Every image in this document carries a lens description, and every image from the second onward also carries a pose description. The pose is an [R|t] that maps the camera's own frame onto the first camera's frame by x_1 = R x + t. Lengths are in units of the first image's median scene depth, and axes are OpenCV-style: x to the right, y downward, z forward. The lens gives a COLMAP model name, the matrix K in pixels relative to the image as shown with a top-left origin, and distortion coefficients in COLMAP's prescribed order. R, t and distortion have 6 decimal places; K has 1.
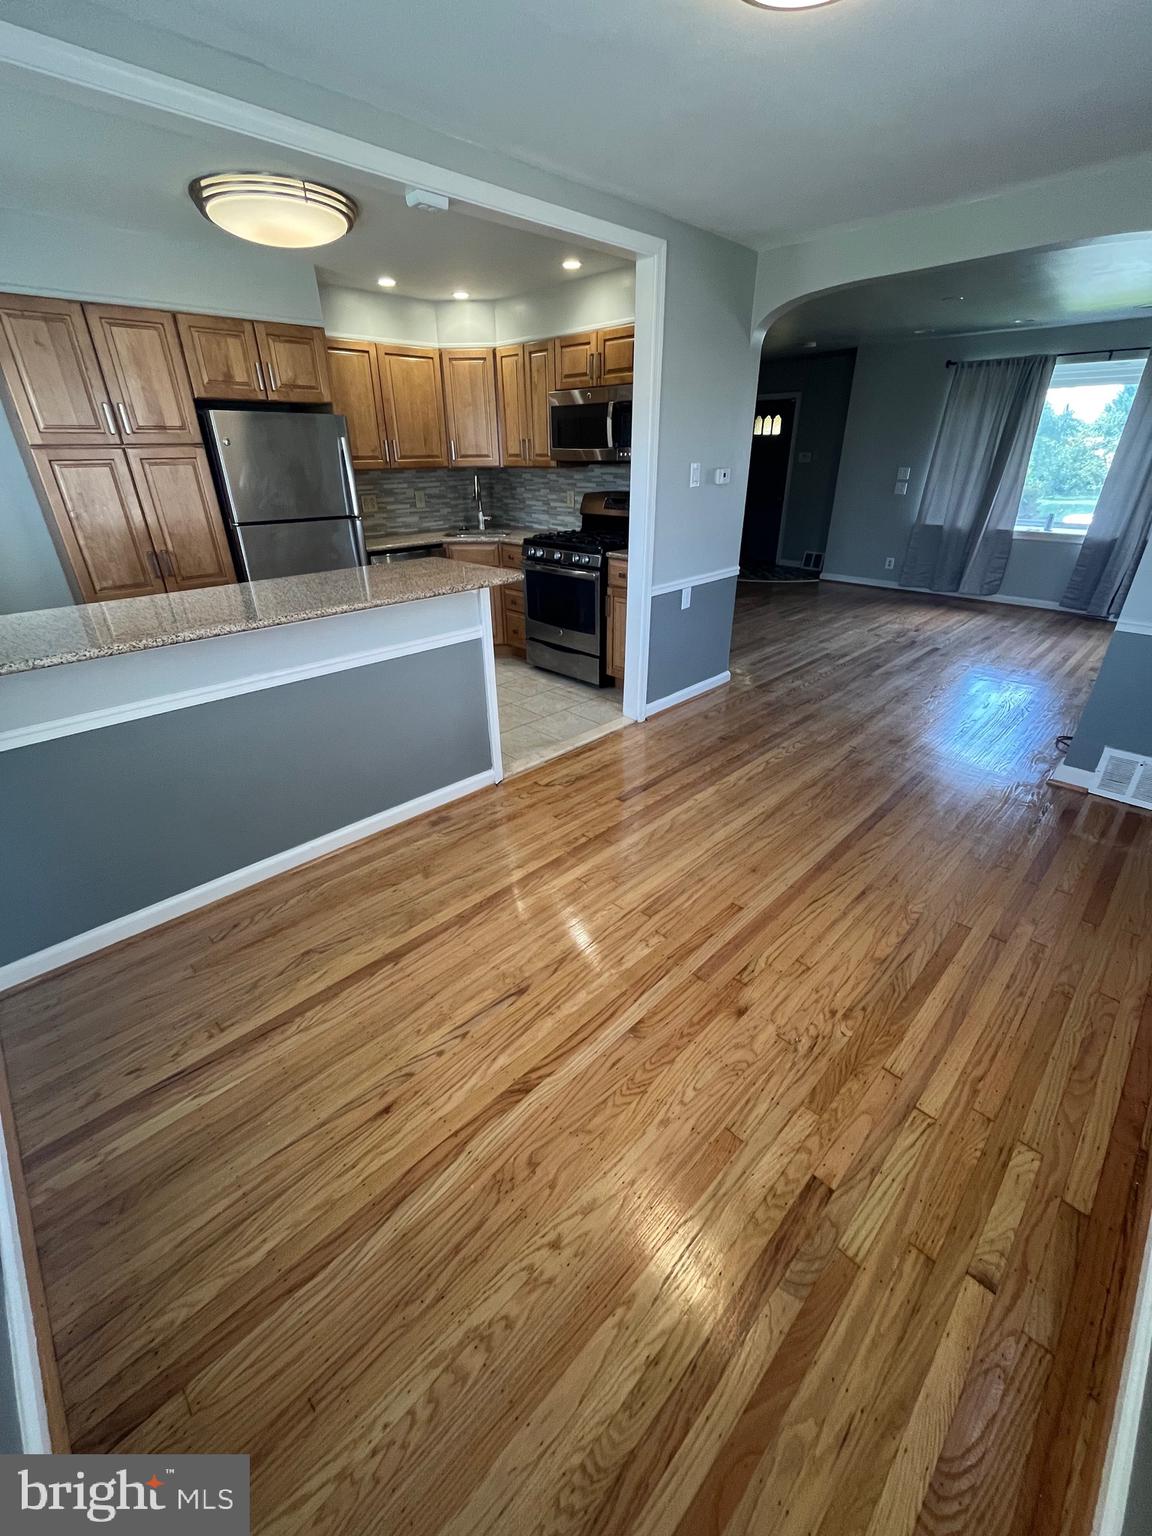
lens RADIAL K [[621.1, 0, 590.0], [0, 621.1, 758.8], [0, 0, 1]] dist [-0.003246, -0.000230]
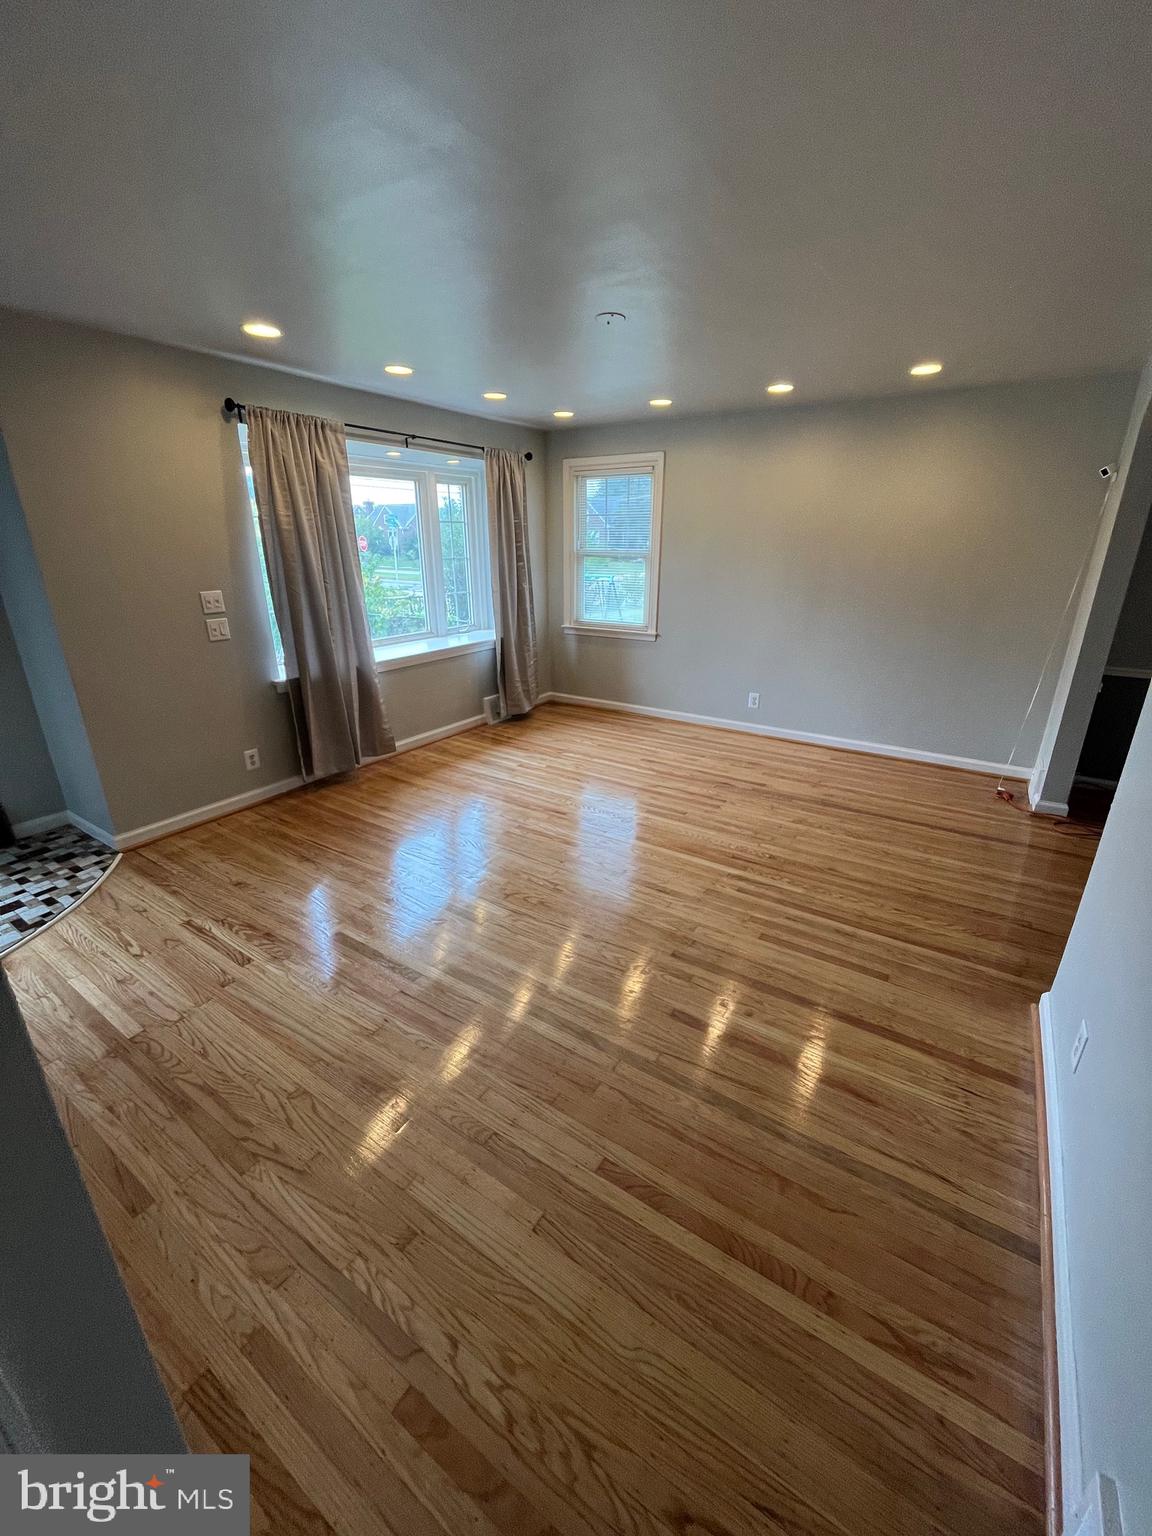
lens RADIAL K [[621.1, 0, 582.0], [0, 621.1, 767.8], [0, 0, 1]] dist [-0.003246, -0.000230]
pose [[-0.213846, -0.321877, 0.922315, -0.079715], [0.436183, 0.813348, 0.384981, -0.507775], [-0.874079, 0.484624, -0.033534, 1.001076]]
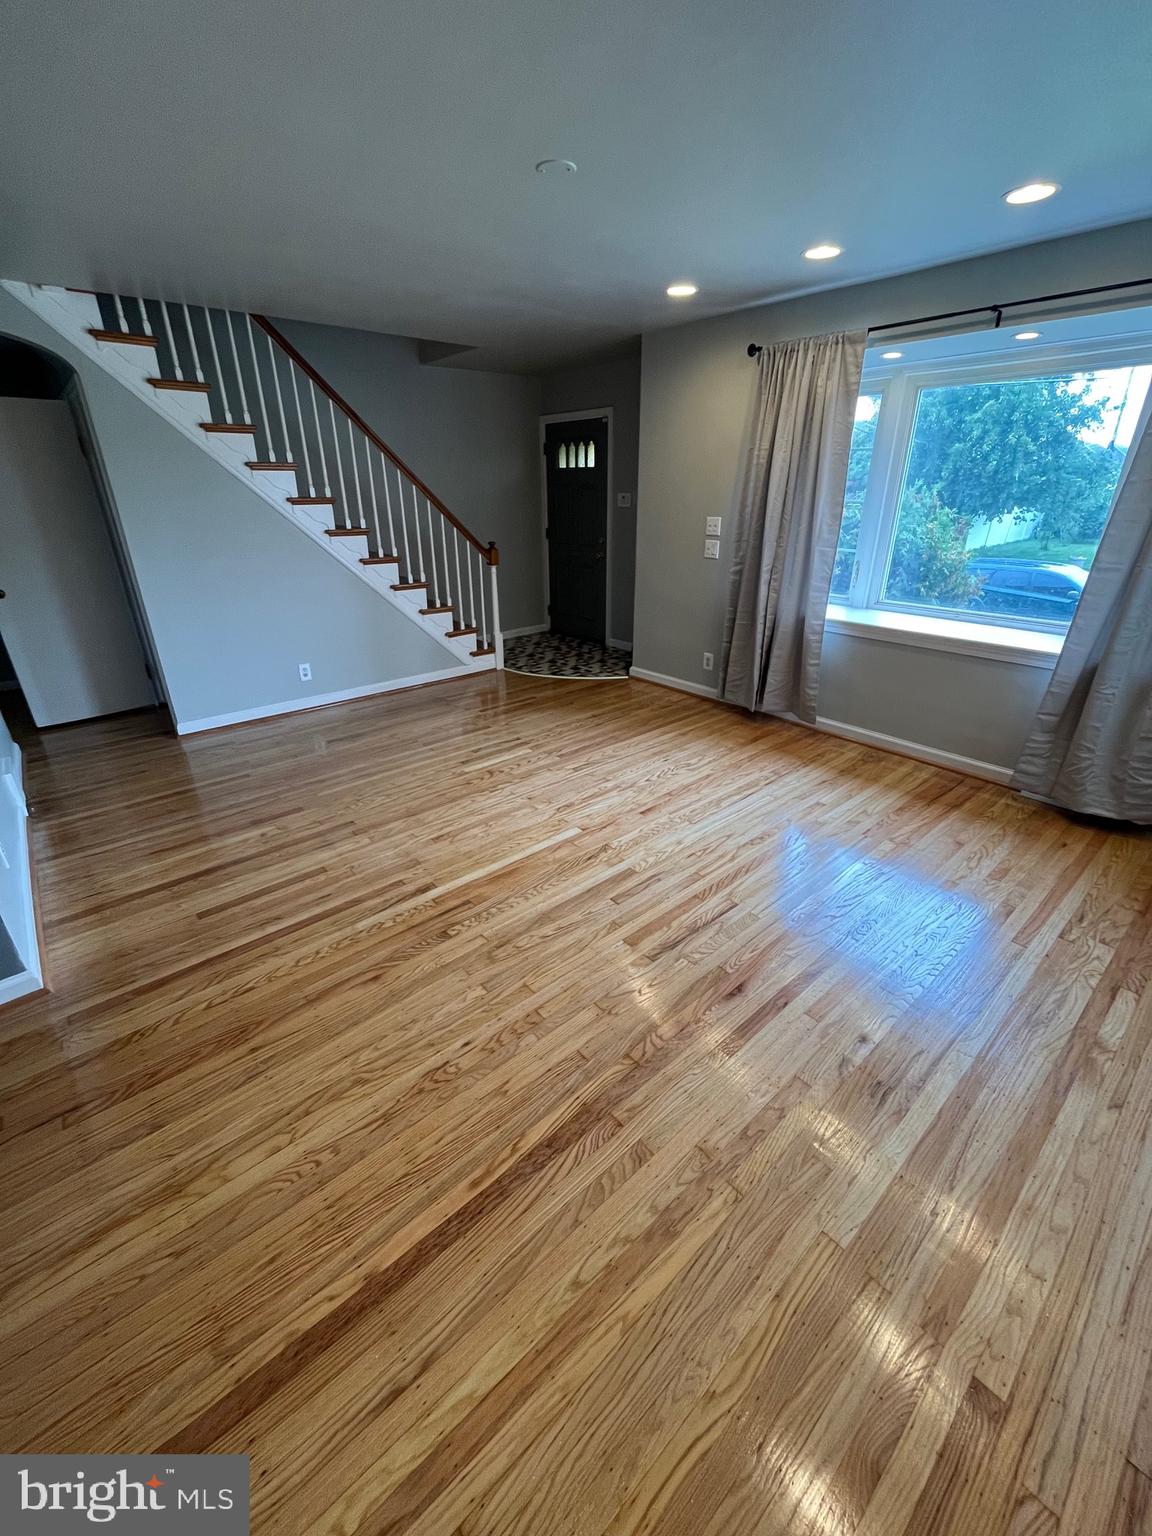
lens RADIAL K [[621.1, 0, 577.4], [0, 621.1, 769.3], [0, 0, 1]] dist [-0.003246, -0.000230]
pose [[0.997954, 0.037975, -0.051442, 0.508140], [-0.039508, 0.998795, -0.029121, -0.232241], [0.050274, 0.031094, 0.998251, 0.448376]]
